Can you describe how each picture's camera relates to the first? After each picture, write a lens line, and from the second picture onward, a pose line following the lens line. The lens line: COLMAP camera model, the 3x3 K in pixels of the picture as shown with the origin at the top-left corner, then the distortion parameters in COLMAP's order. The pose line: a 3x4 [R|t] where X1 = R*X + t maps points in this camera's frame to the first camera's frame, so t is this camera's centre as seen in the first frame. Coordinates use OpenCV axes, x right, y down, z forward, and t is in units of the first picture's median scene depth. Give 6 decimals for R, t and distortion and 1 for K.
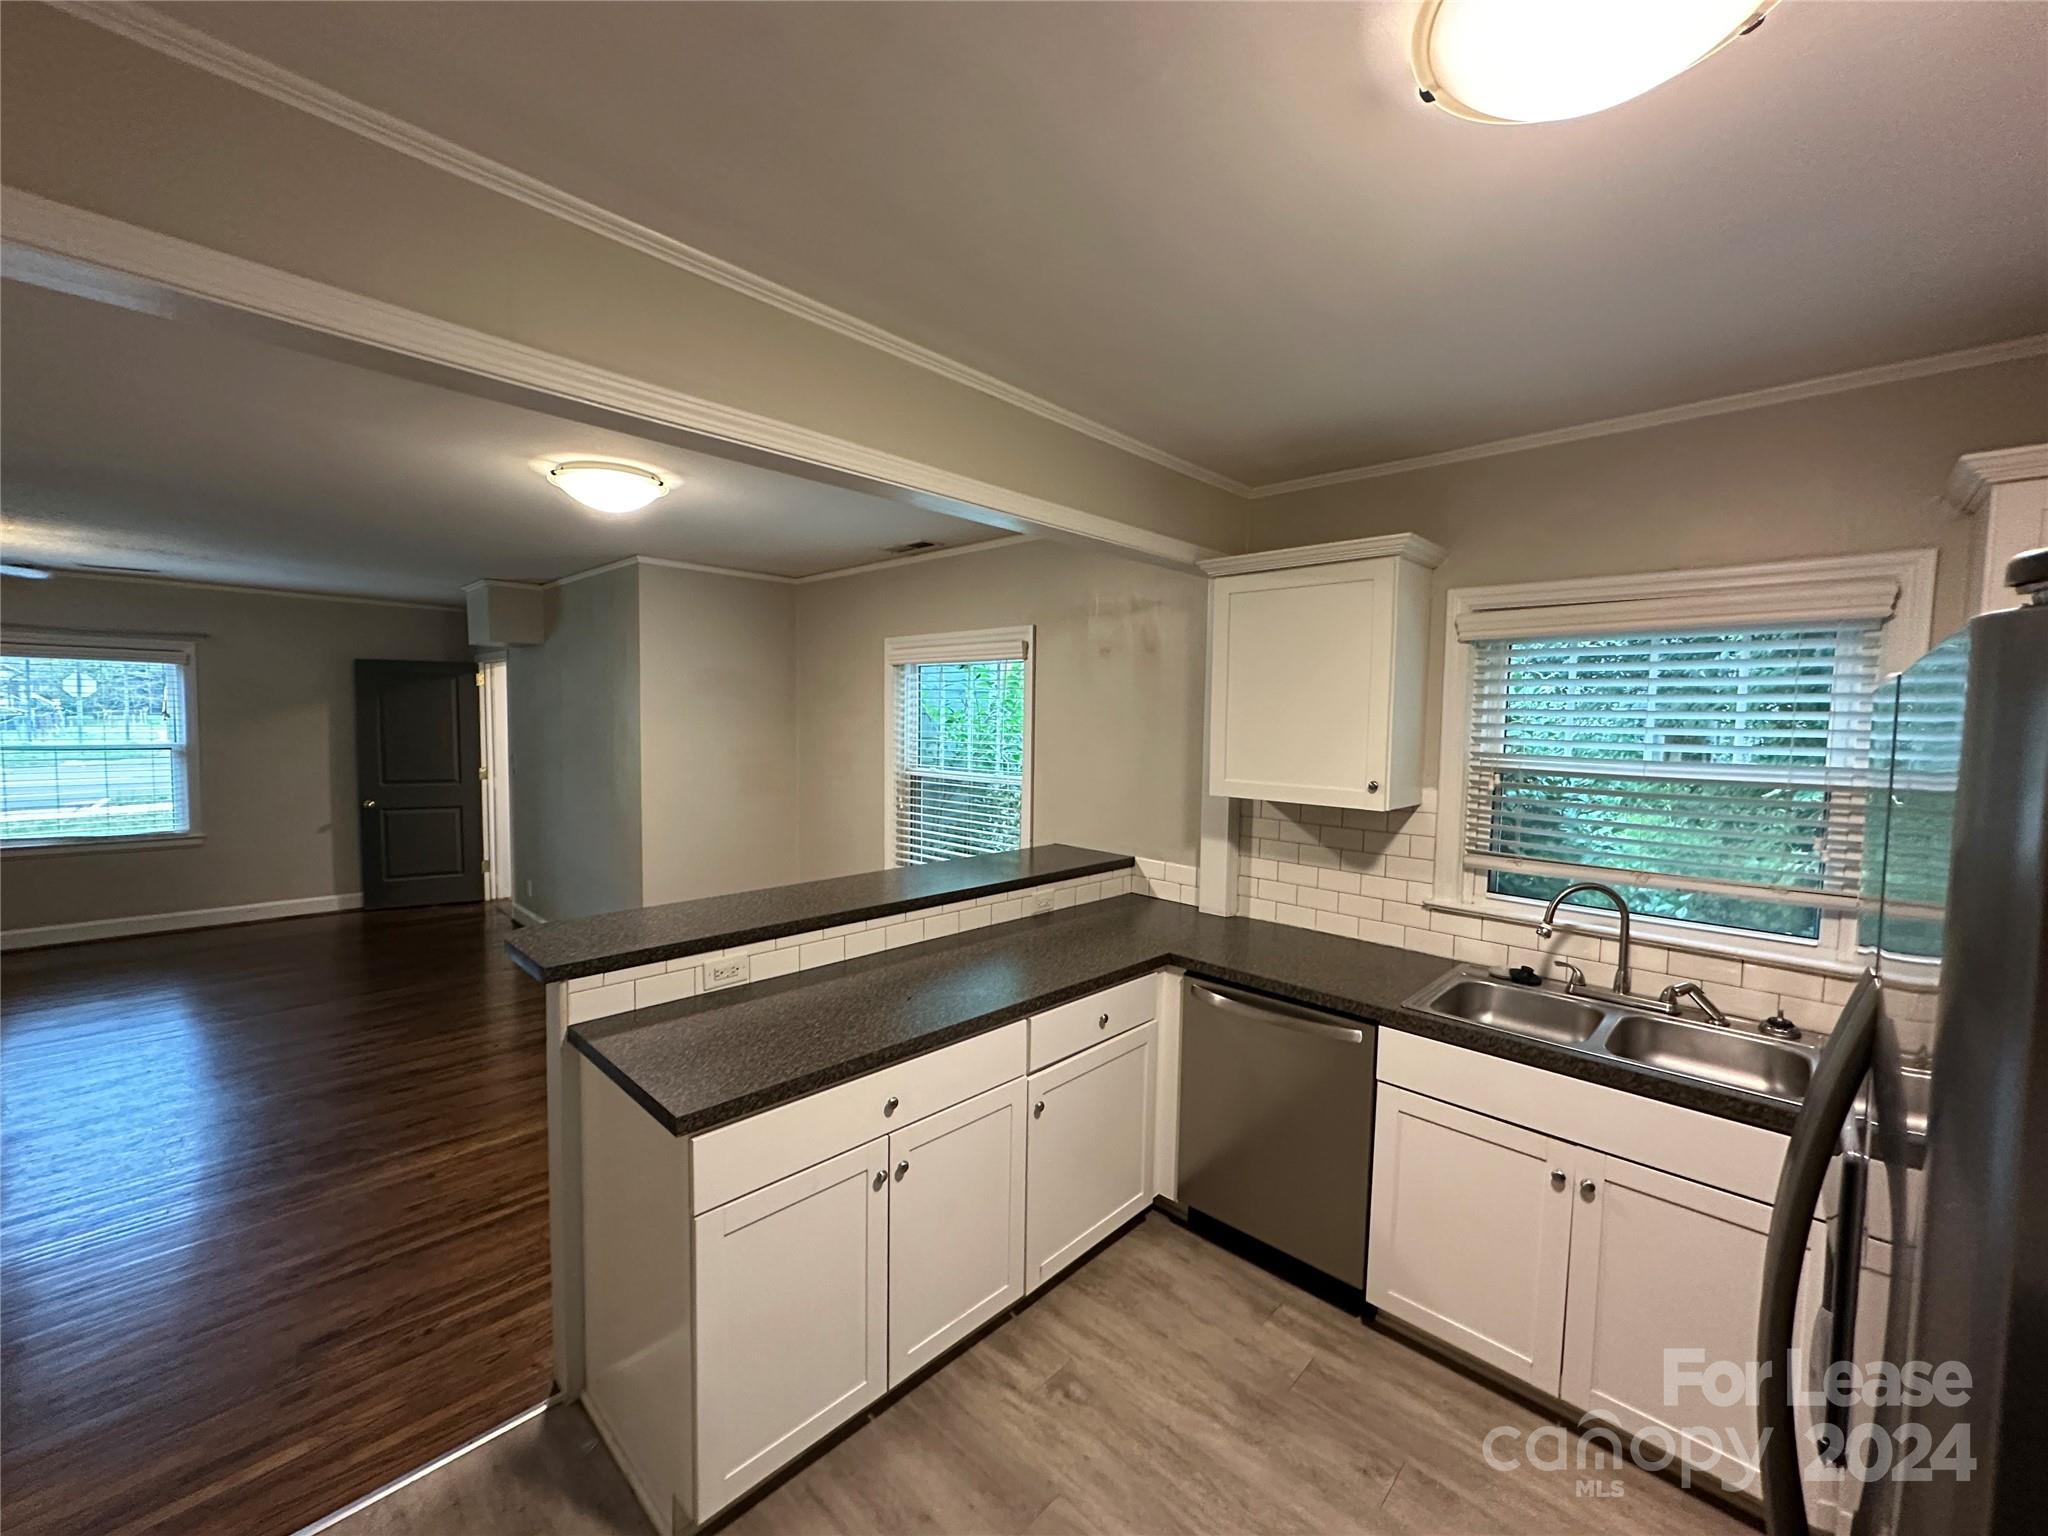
lens RADIAL K [[814.3, 0, 1021.7], [0, 814.3, 766.9], [0, 0, 1]] dist [-0.002398, 0.000308]
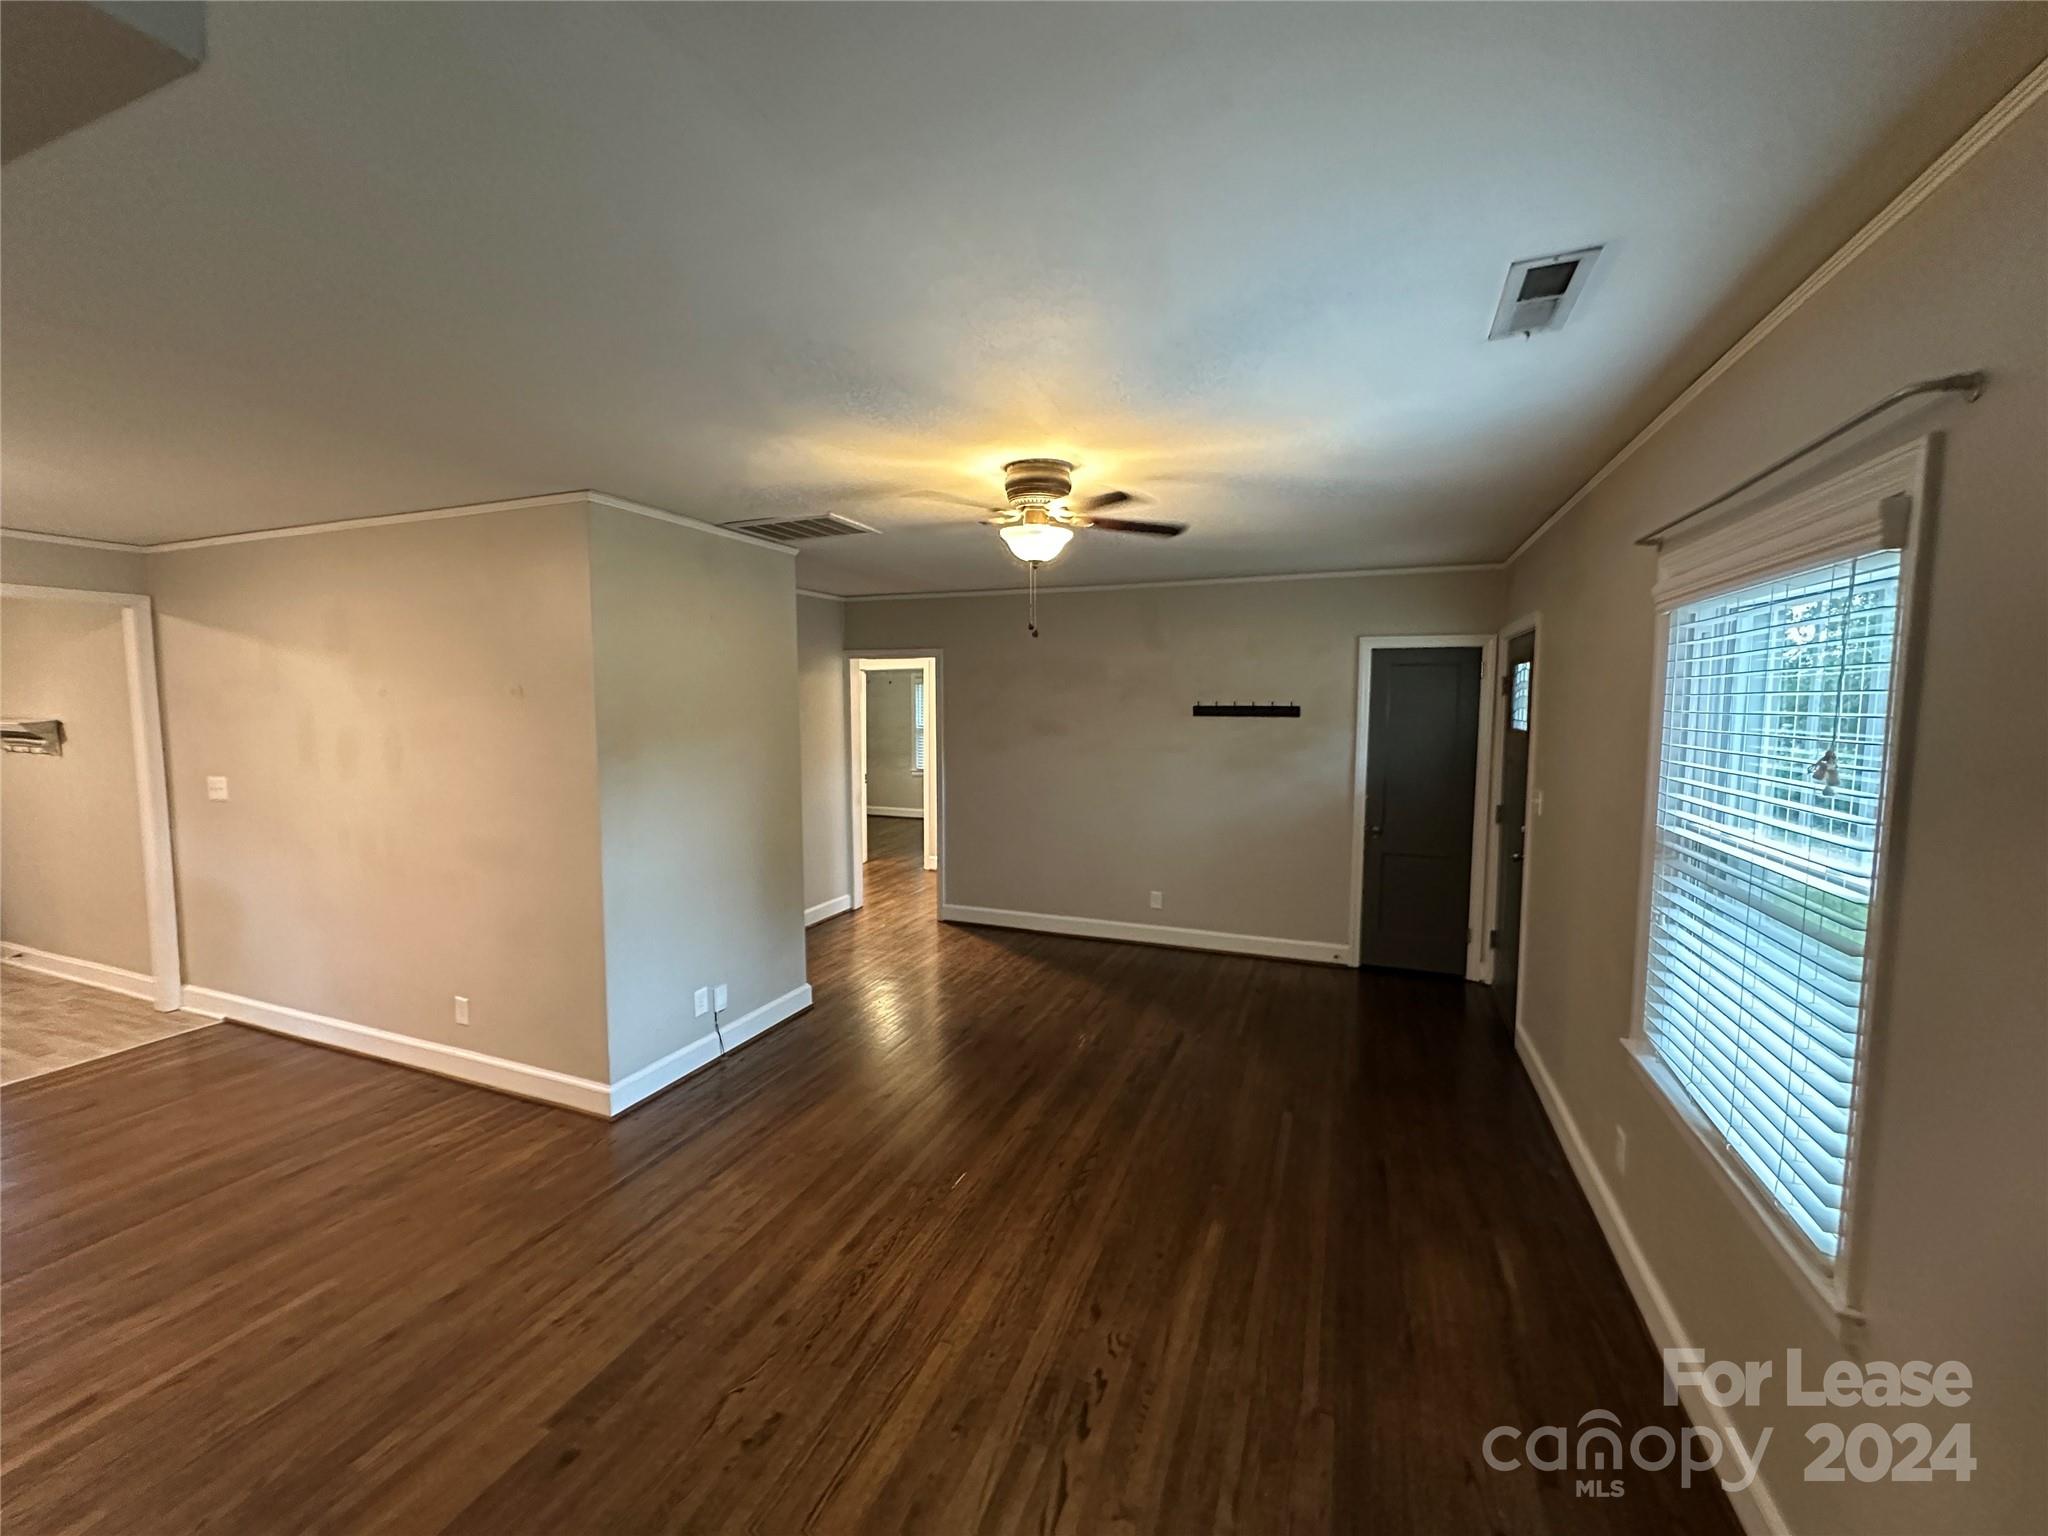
lens RADIAL K [[804.0, 0, 1024.0], [0, 804.0, 768.0], [0, 0, 1]] dist [0.000017, 0.000161]
pose [[-0.927574, 0.011158, -0.373473, -1.392415], [-0.040606, 0.990624, 0.130445, -0.164575], [0.371426, 0.136162, -0.918424, 2.125072]]
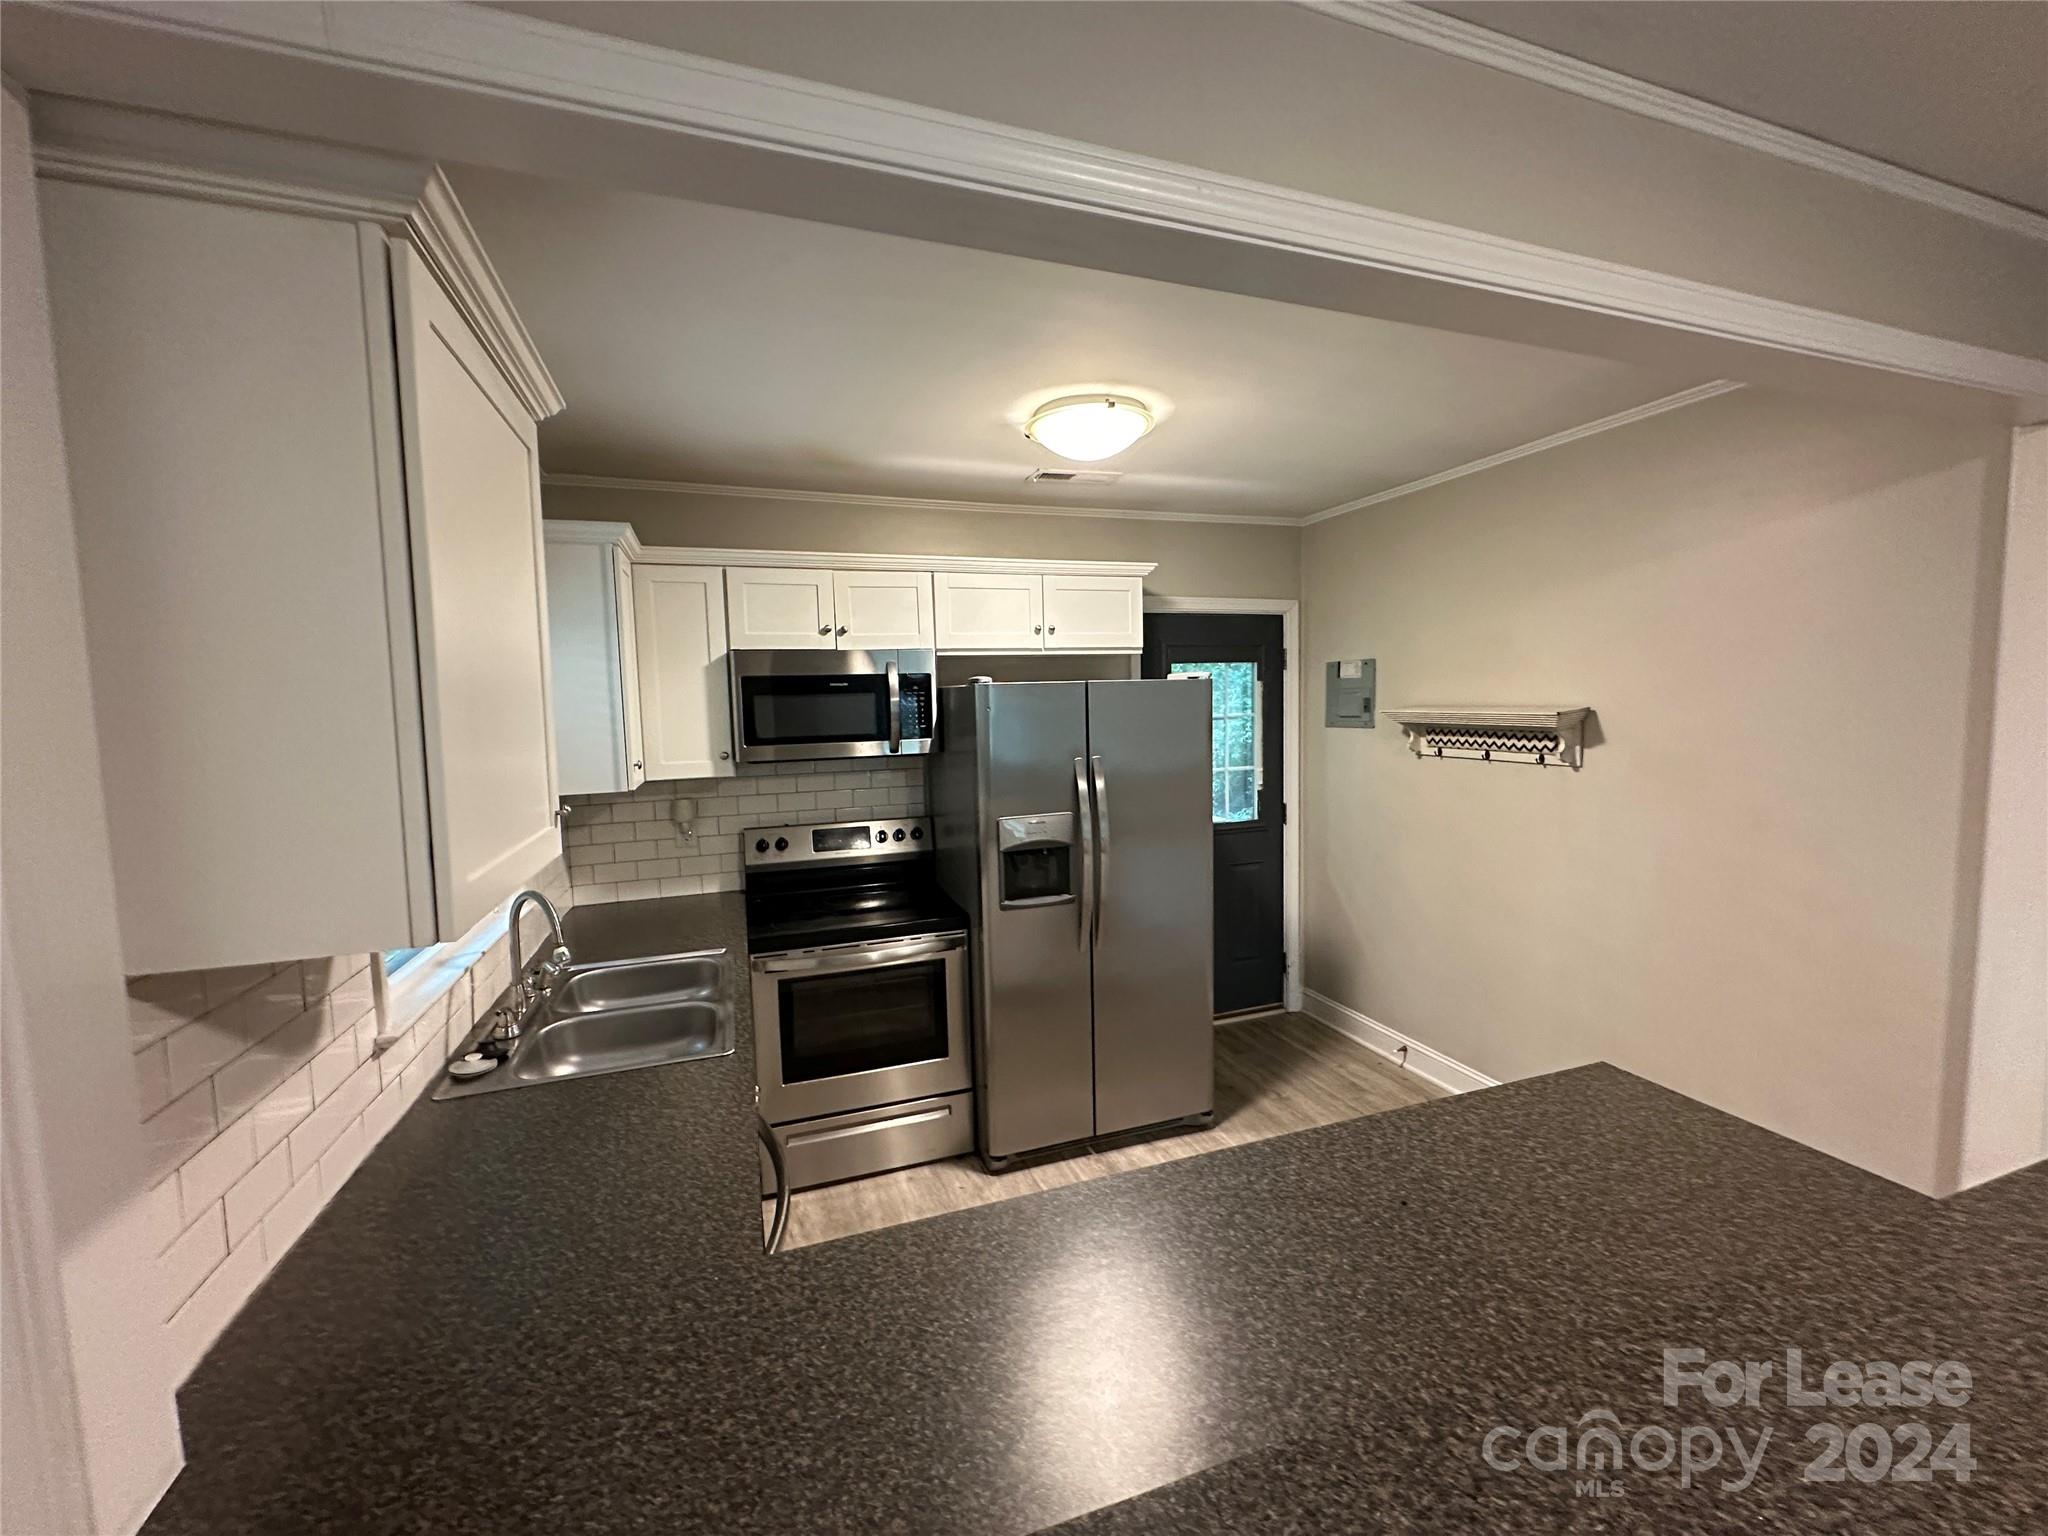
lens RADIAL K [[817.0, 0, 1023.6], [0, 817.0, 766.3], [0, 0, 1]] dist [-0.002126, 0.000069]
pose [[-0.896156, -0.032054, 0.442580, -0.095872], [0.034698, 0.989272, 0.141906, -0.064090], [-0.442381, 0.142527, -0.885430, 1.085579]]
